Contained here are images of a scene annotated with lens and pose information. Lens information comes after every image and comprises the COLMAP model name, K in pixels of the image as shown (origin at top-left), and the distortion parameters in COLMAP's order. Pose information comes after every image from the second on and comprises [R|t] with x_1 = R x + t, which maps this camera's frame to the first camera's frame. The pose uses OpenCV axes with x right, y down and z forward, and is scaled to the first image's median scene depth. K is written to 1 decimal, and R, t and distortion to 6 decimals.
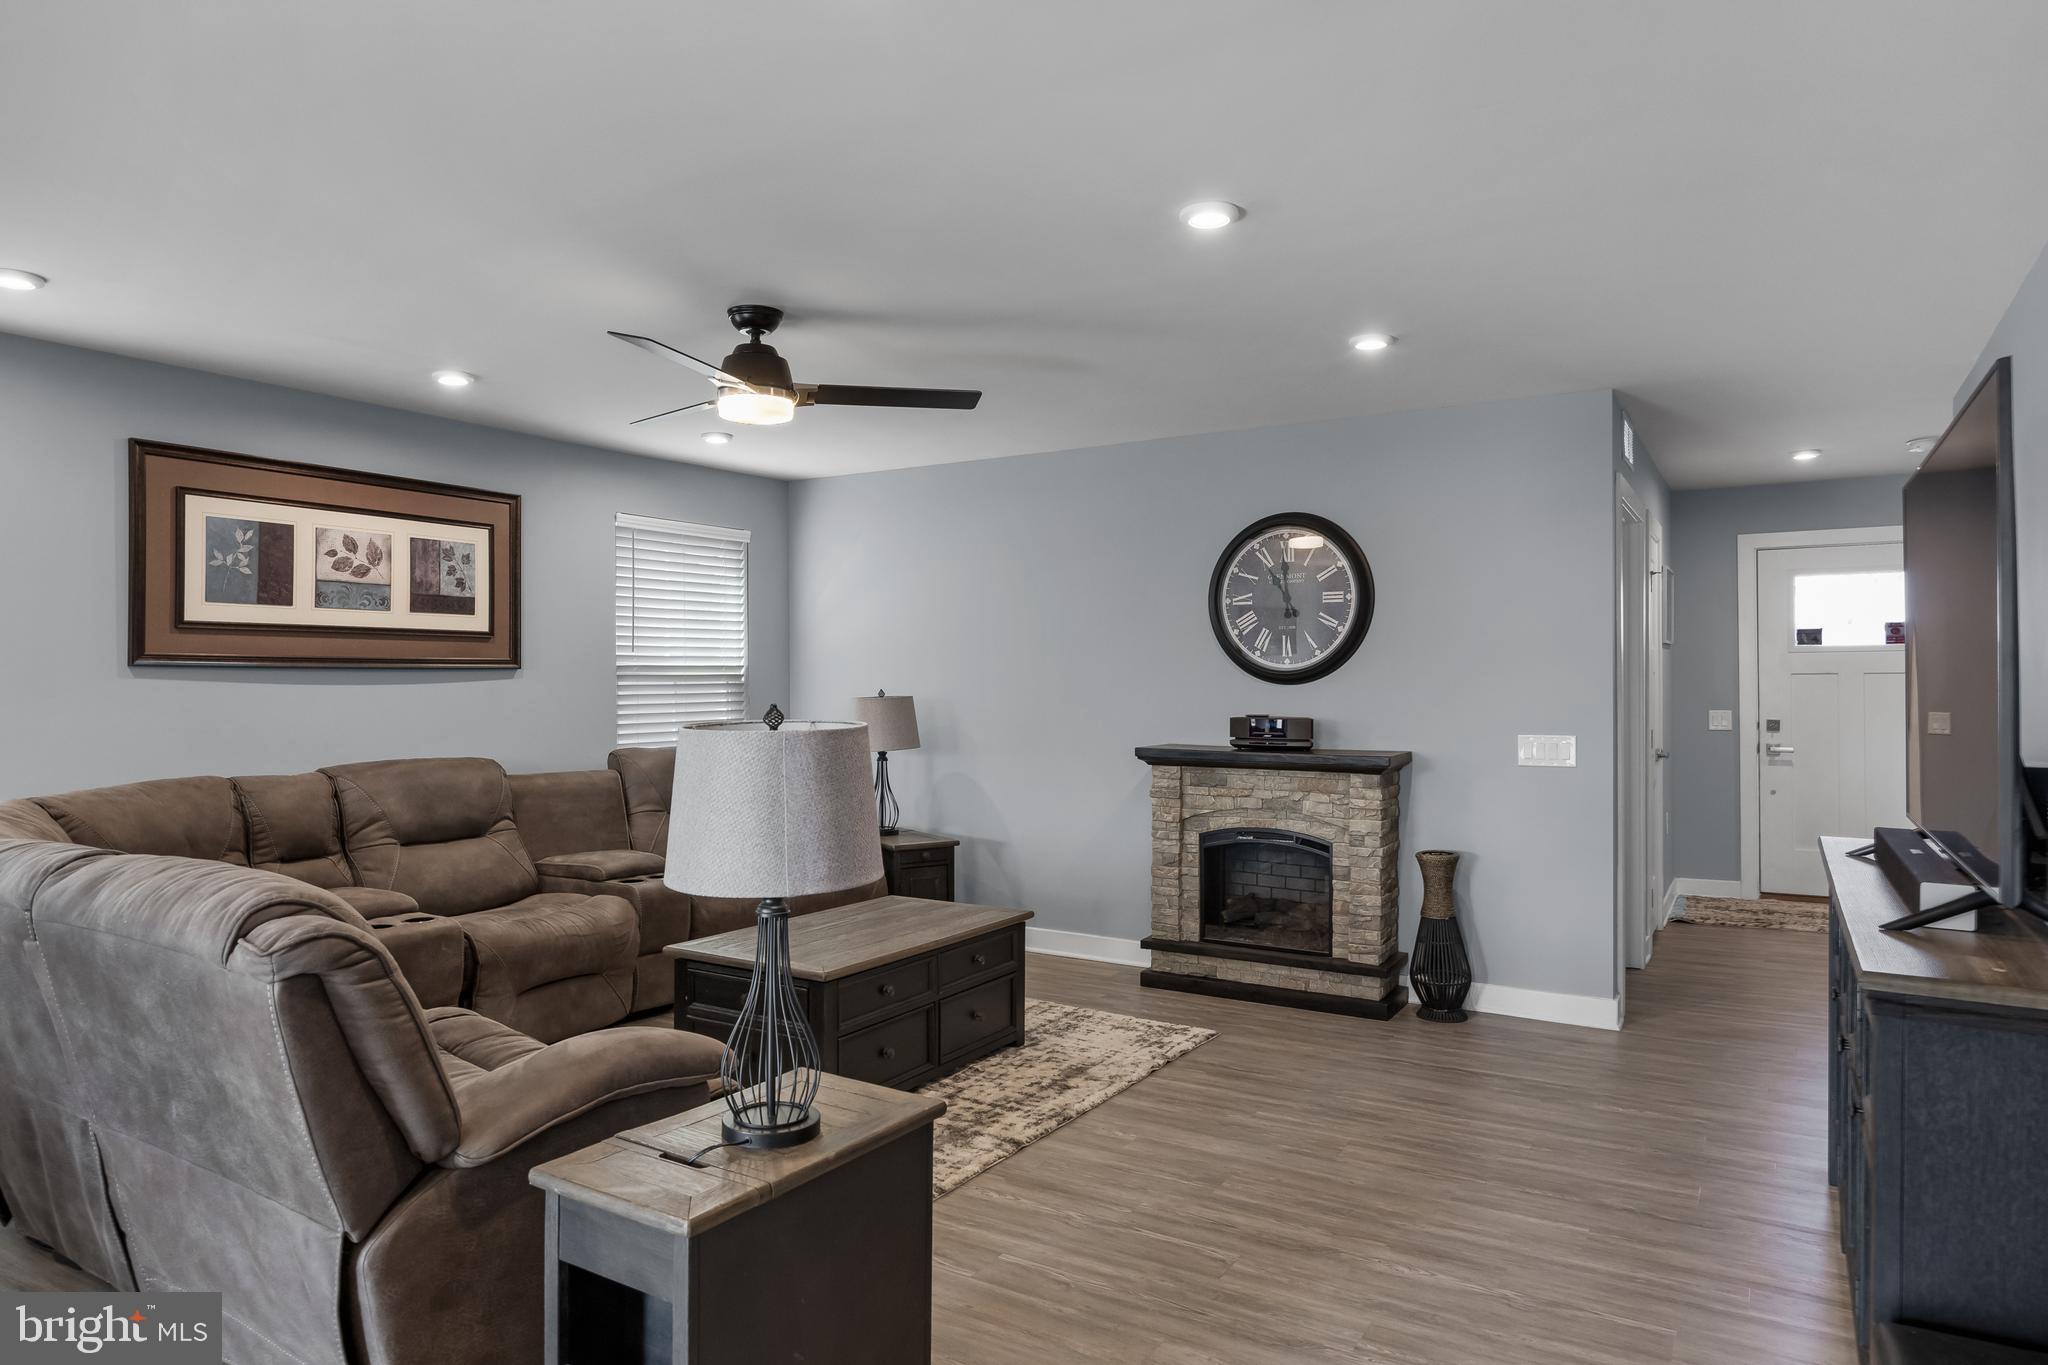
lens RADIAL K [[1256.7, 0, 1026.0], [0, 1256.7, 678.4], [0, 0, 1]] dist [-0.001597, -0.000318]
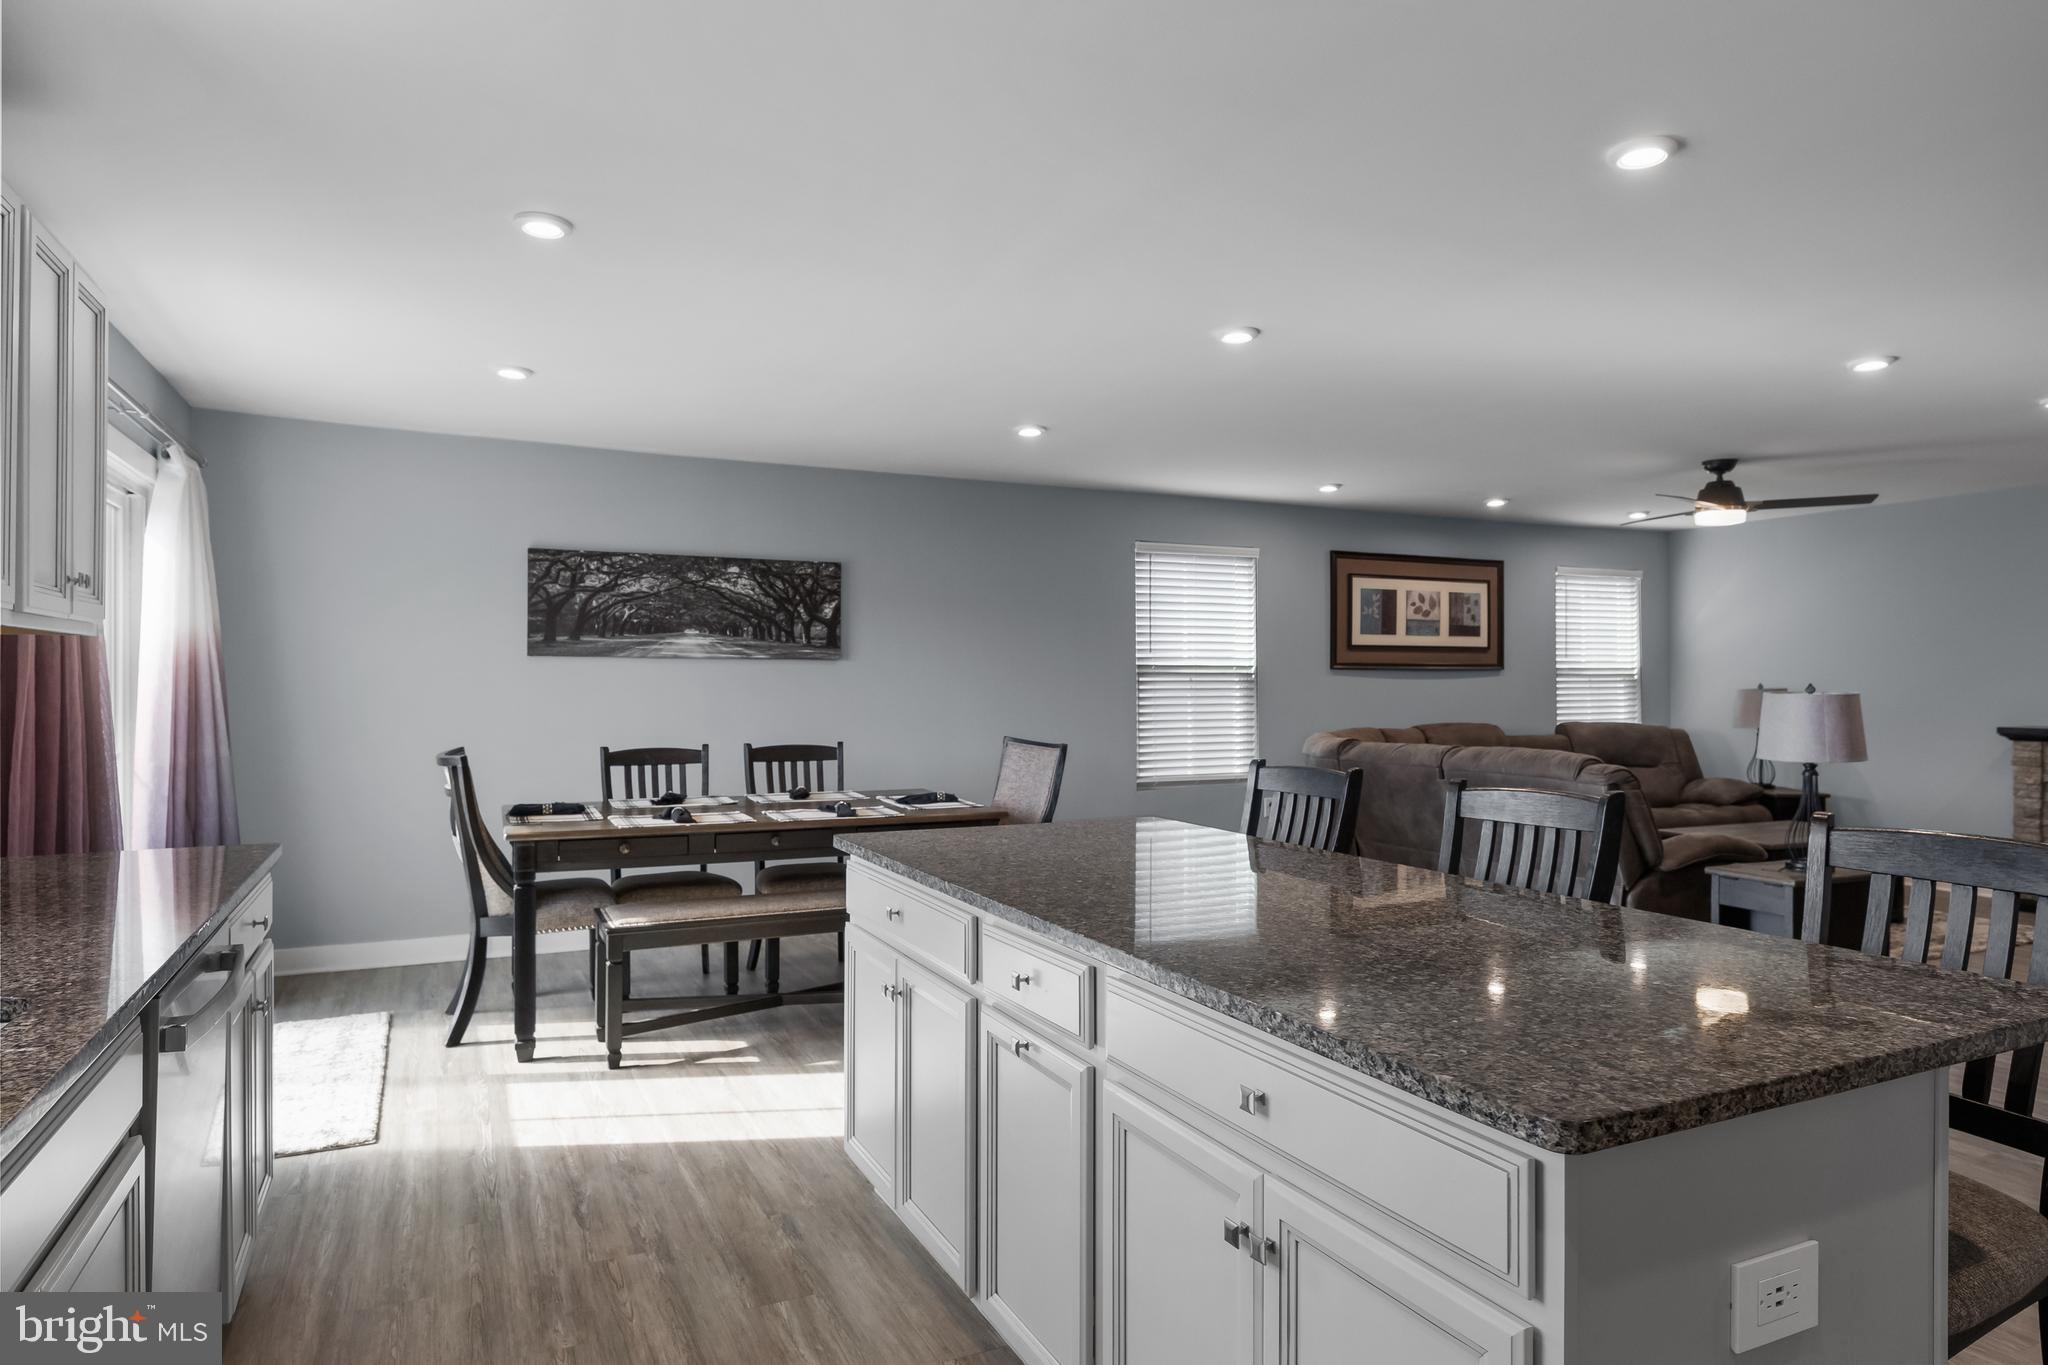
lens RADIAL K [[1221.4, 0, 1026.6], [0, 1221.4, 674.3], [0, 0, 1]] dist [0.001903, 0.003665]
pose [[0.841001, -0.002304, -0.541028, -0.086336], [0.000095, 0.999992, -0.004110, 0.005195], [0.541033, 0.003405, 0.840994, -0.737851]]
